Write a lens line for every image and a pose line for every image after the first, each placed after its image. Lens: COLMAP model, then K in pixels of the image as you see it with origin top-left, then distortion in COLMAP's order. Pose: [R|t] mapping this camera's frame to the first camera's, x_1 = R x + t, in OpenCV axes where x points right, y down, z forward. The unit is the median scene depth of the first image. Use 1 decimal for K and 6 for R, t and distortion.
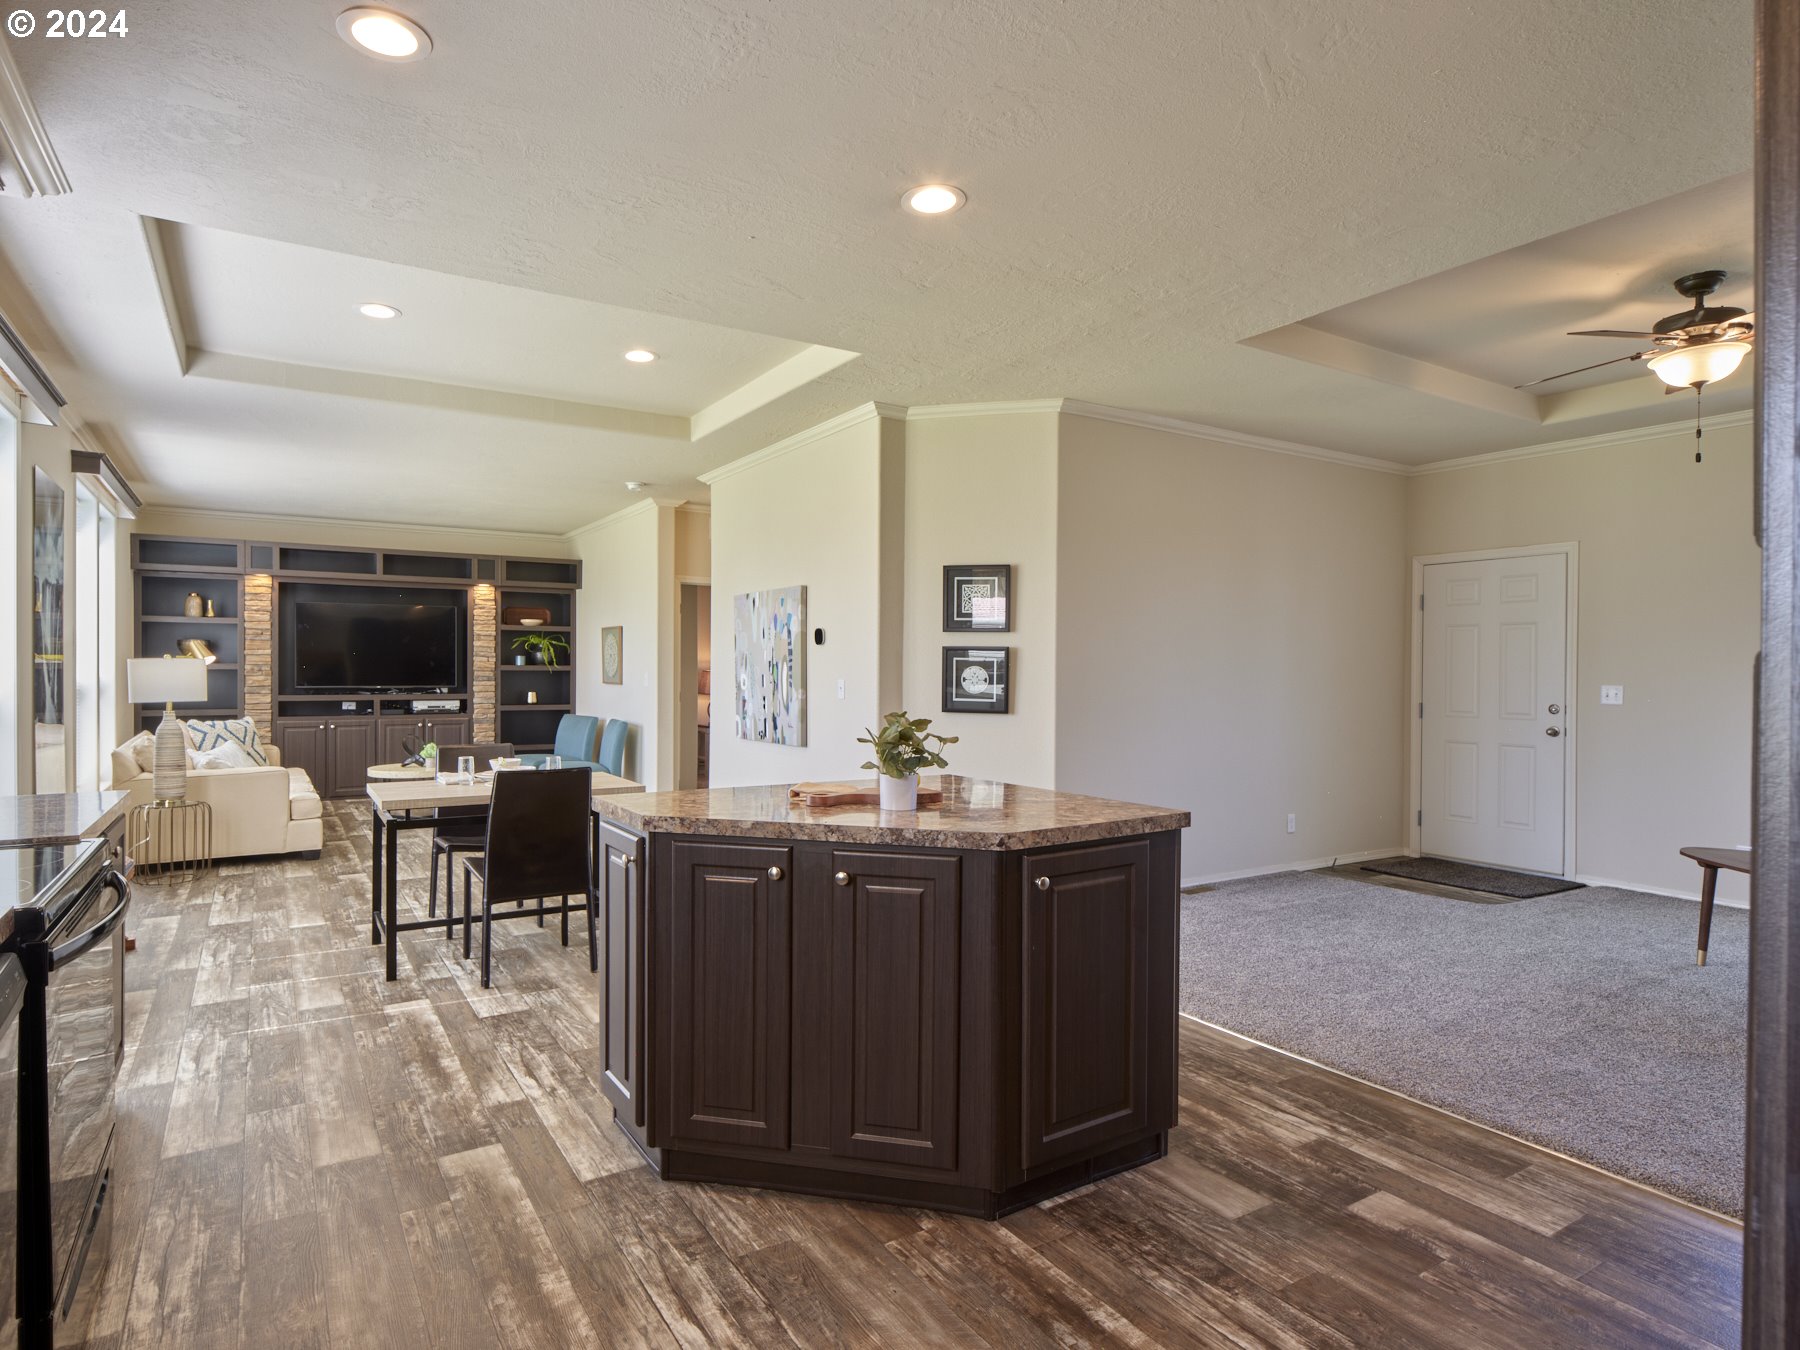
lens RADIAL K [[1007.5, 0, 873.2], [0, 1007.5, 676.7], [0, 0, 1]] dist [-0.007611, 0.000267]
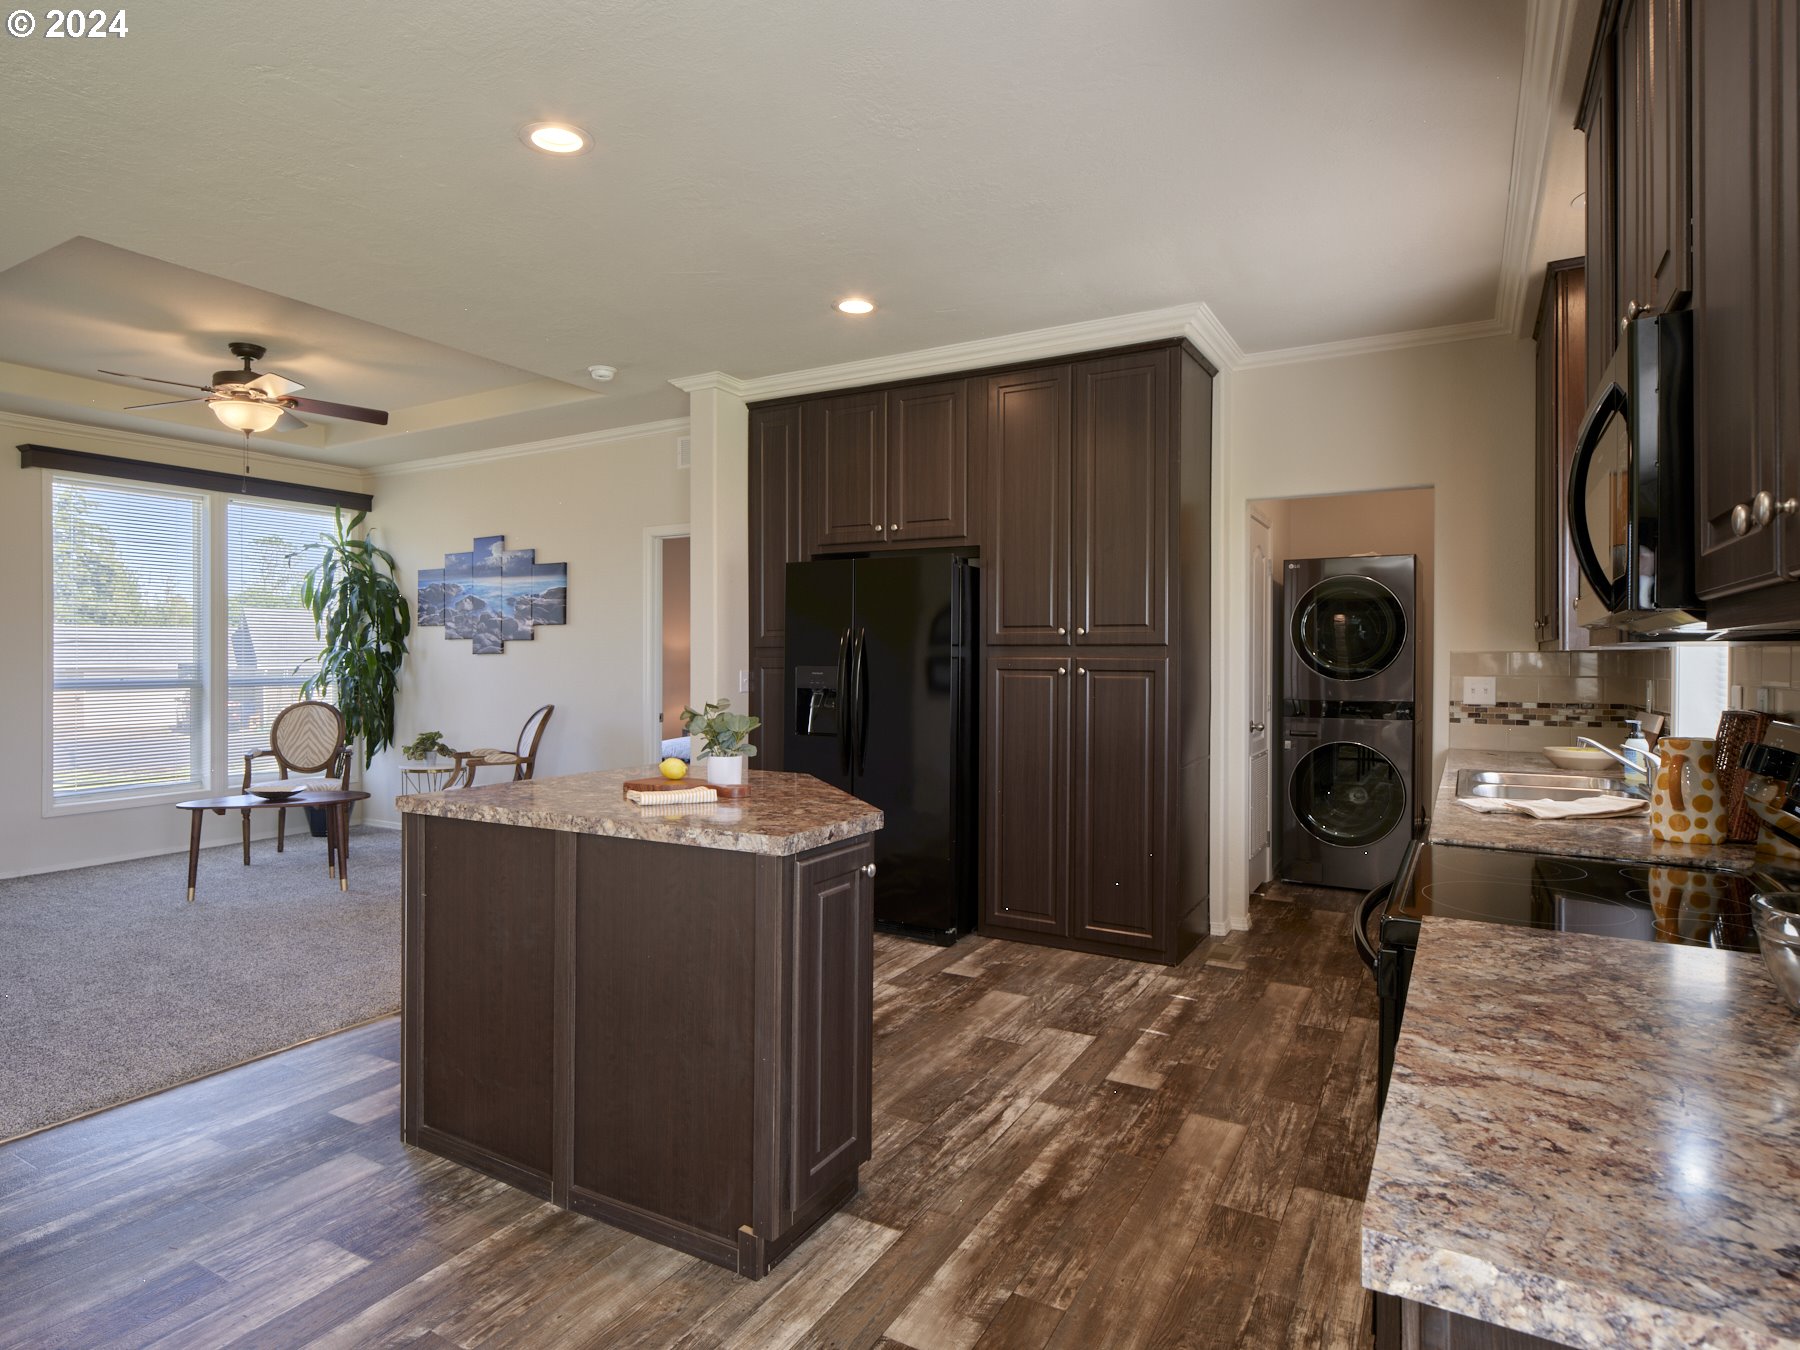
lens RADIAL K [[1001.0, 0, 872.4], [0, 1001.0, 657.8], [0, 0, 1]] dist [-0.004308, 0.000557]
pose [[-0.469602, -0.005340, 0.882862, -0.896678], [0.002368, 0.999970, 0.007307, -0.016502], [-0.882875, 0.005522, -0.469576, 1.213158]]
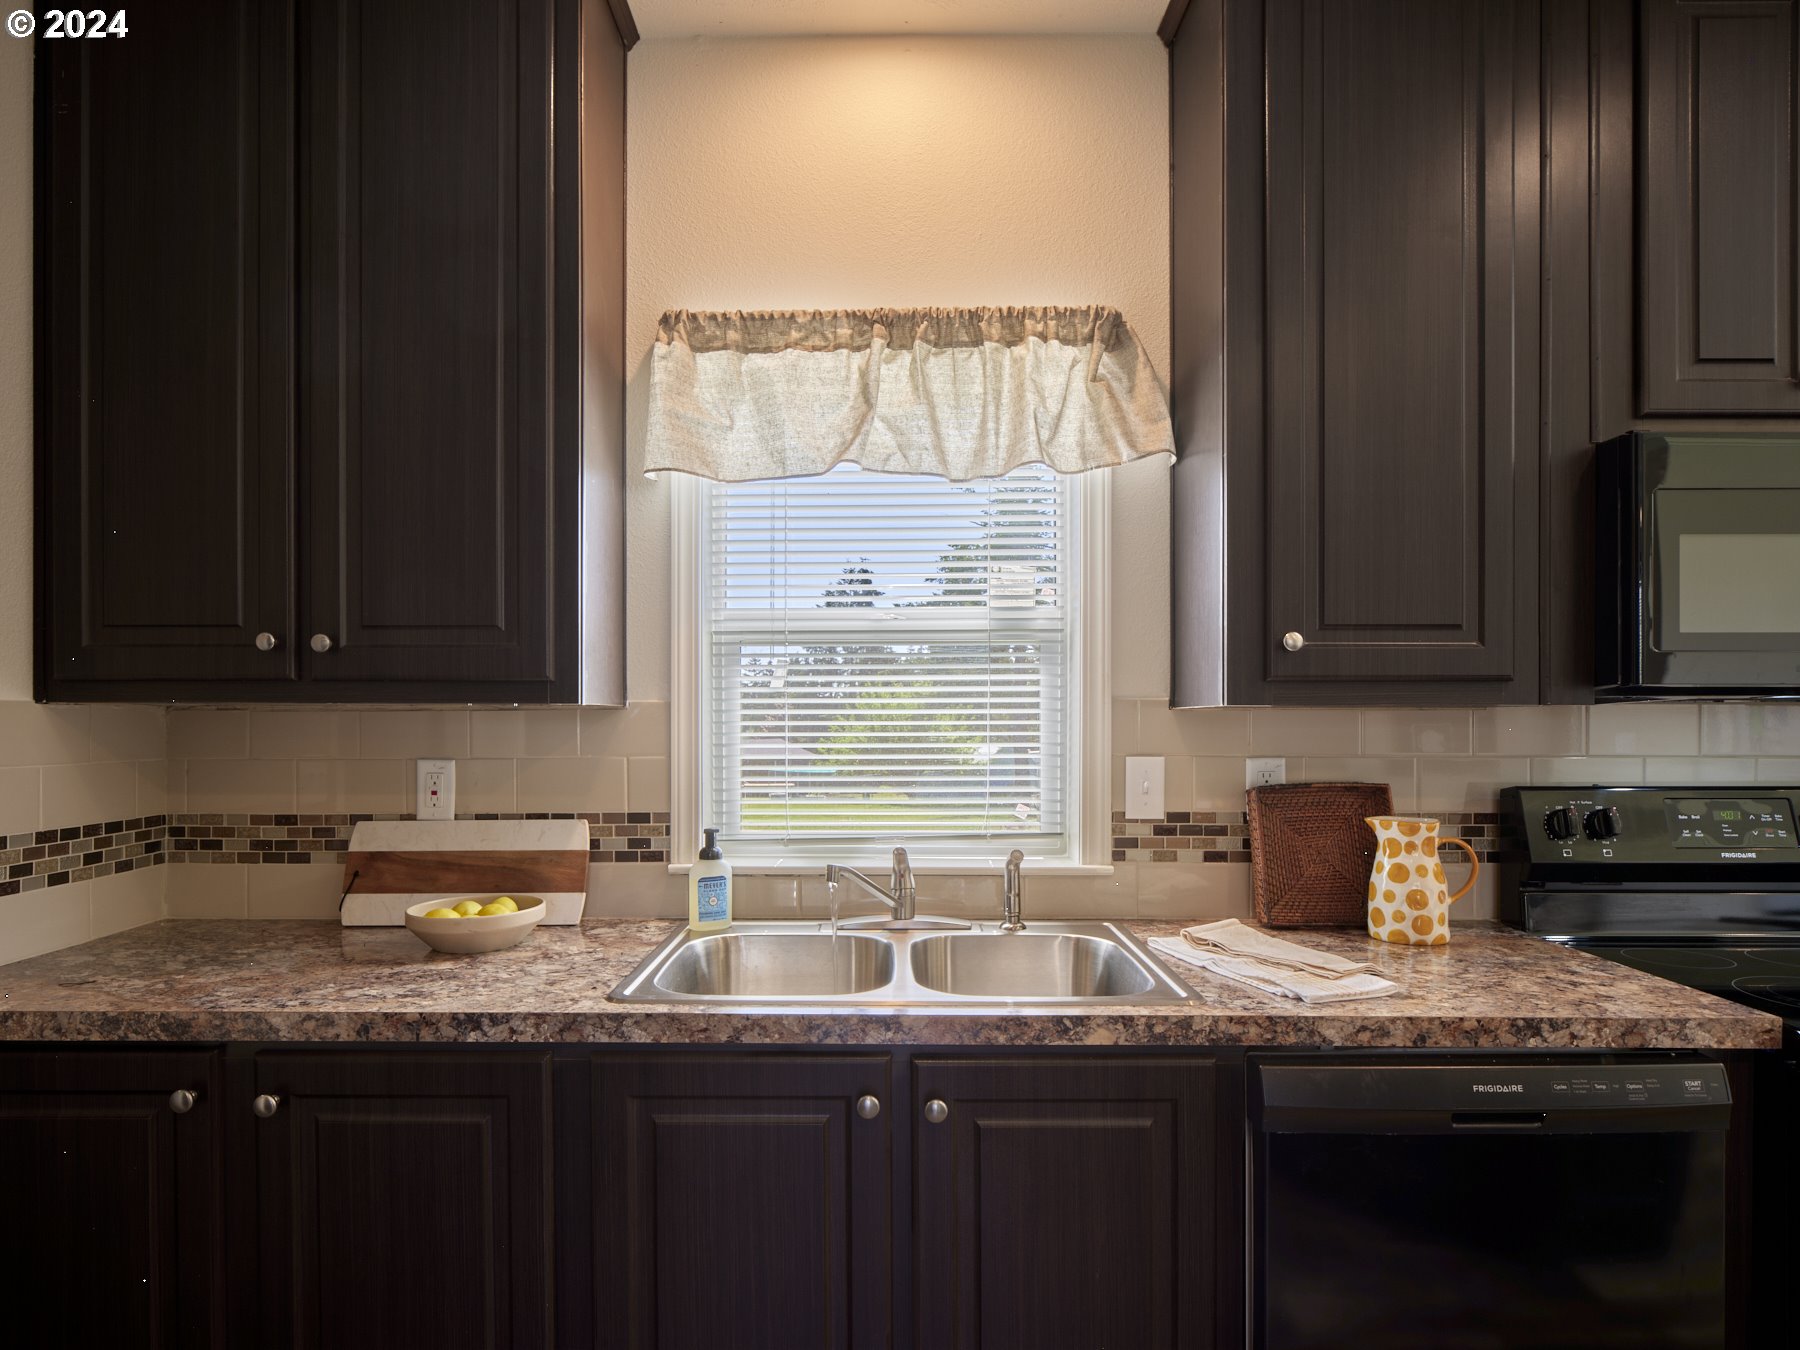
lens RADIAL K [[1006.1, 0, 877.7], [0, 1006.1, 722.6], [0, 0, 1]] dist [-0.006840, 0.000642]
pose [[-0.531684, -0.005871, -0.846923, 0.133135], [-0.010309, 0.999947, -0.000460, -0.006436], [0.846880, 0.008486, -0.531716, 0.421797]]
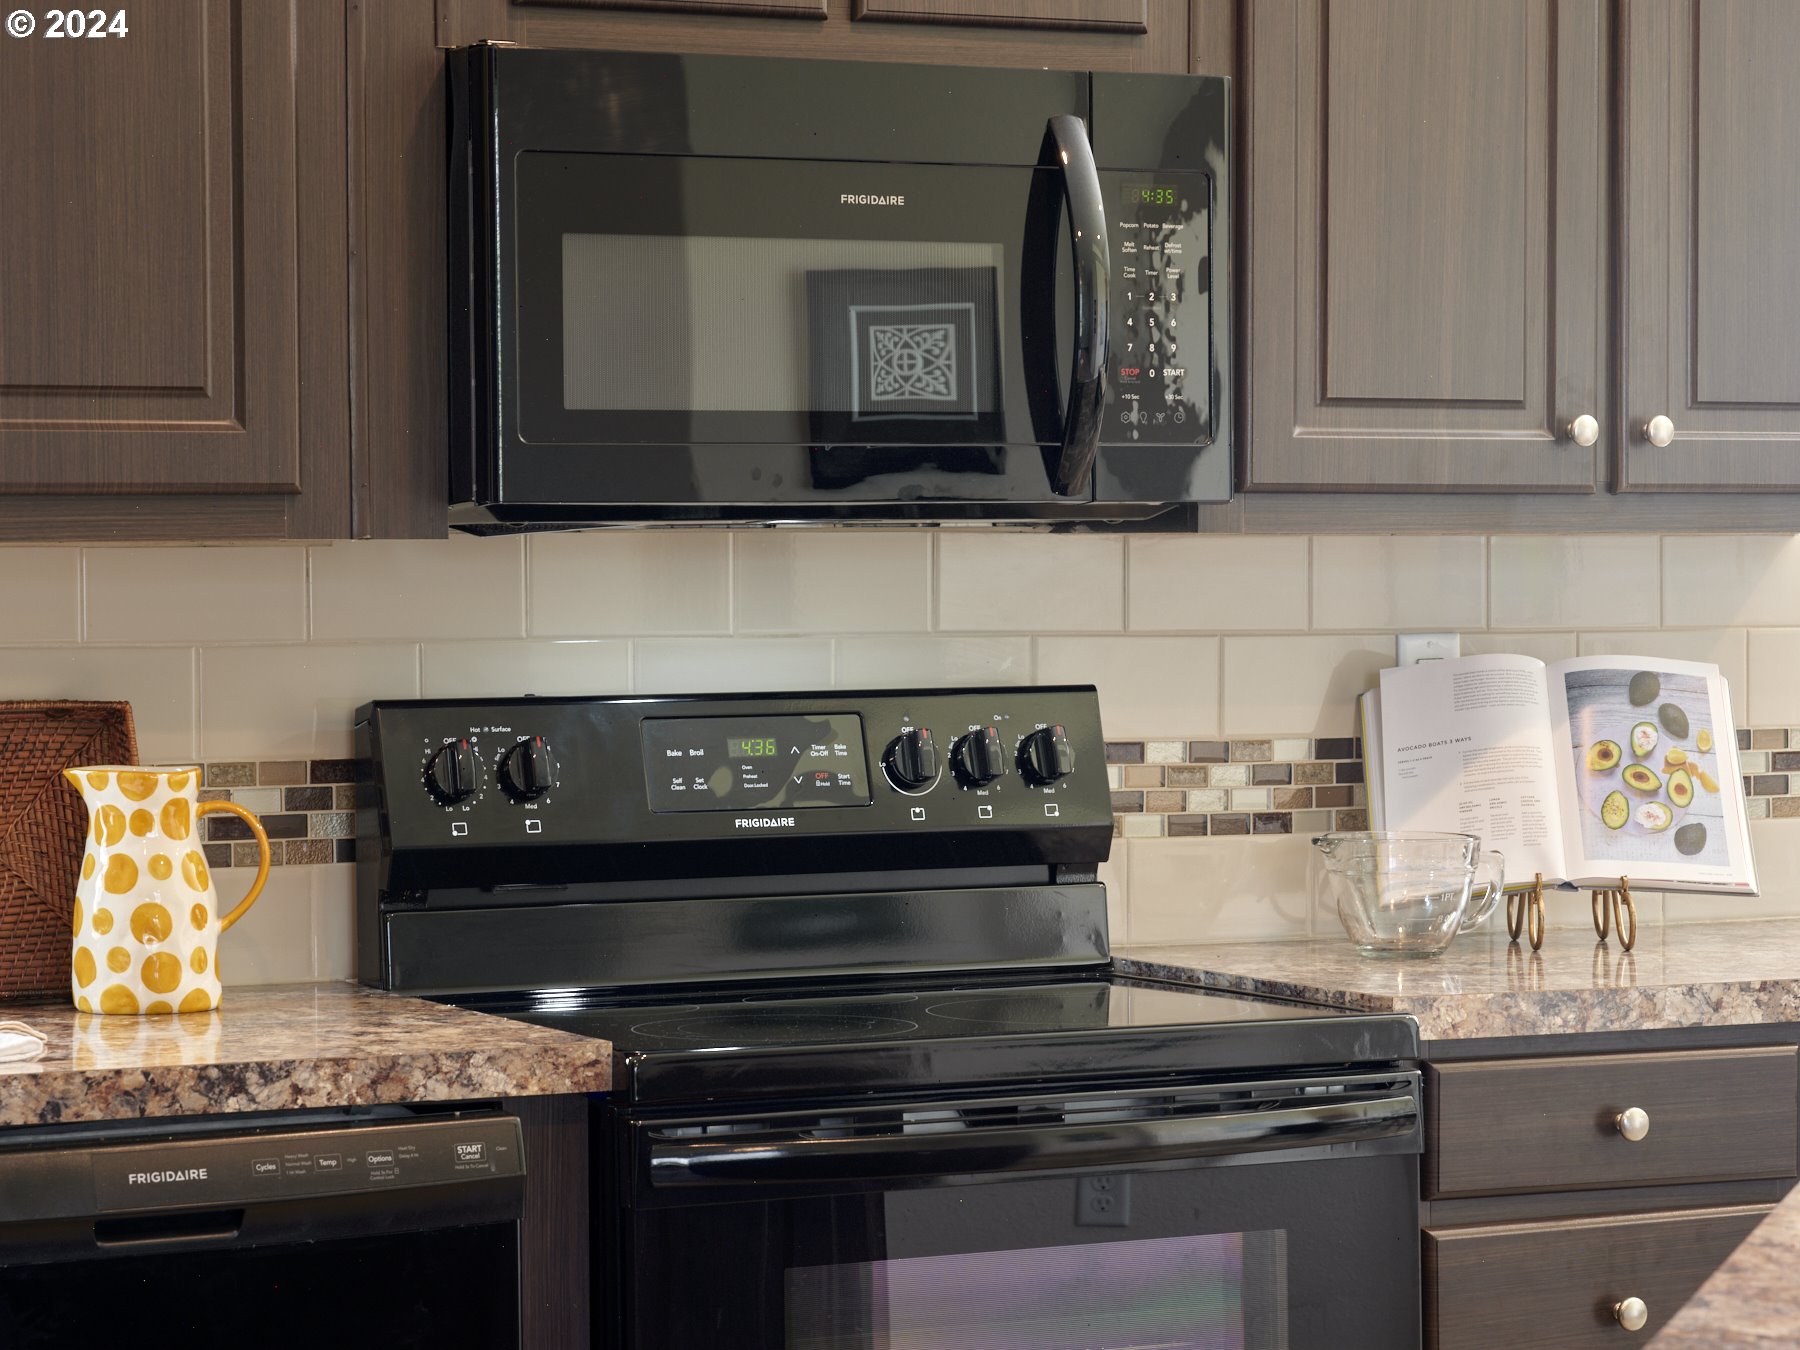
lens RADIAL K [[4824.5, 0, 900.0], [0, 4824.5, 675.0], [0, 0, 1]] dist [0.049227, 0.314972]
pose [[-0.086738, 0.018756, -0.996055, 0.865169], [-0.001770, 0.999818, 0.018981, -0.007538], [0.996230, 0.003409, -0.086689, 0.719394]]
